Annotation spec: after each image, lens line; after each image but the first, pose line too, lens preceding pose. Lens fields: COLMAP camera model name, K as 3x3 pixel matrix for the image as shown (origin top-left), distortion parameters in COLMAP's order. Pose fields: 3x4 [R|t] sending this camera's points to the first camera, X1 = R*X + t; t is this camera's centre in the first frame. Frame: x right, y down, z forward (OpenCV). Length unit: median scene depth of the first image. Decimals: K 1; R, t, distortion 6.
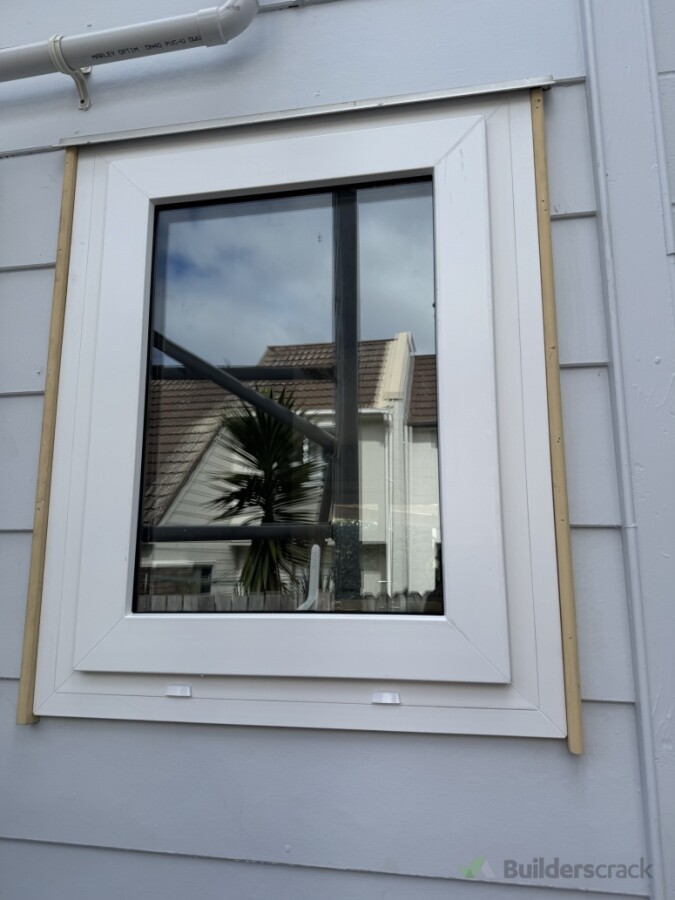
lens RADIAL K [[642.9, 0, 337.5], [0, 642.9, 450.0], [0, 0, 1]] dist [0.038616, -0.047509]
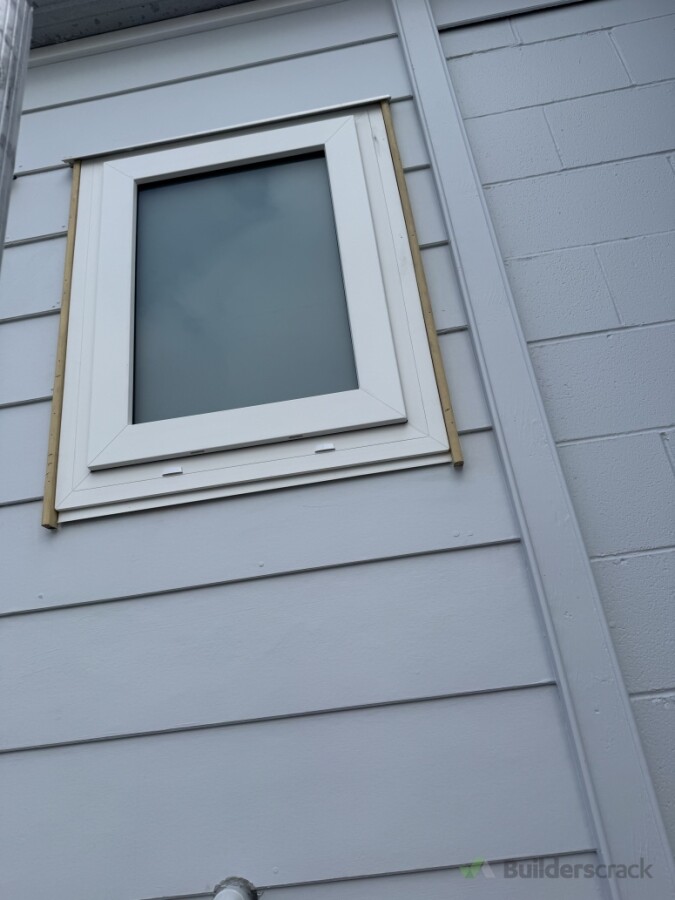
lens RADIAL K [[519.0, 0, 353.3], [0, 519.0, 449.9], [0, 0, 1]] dist [0.021581, -0.000167]
pose [[0.988649, -0.087744, 0.121957, -0.000143], [0.108897, 0.977744, -0.179326, 0.503898], [-0.103508, 0.190572, 0.976201, -0.092339]]
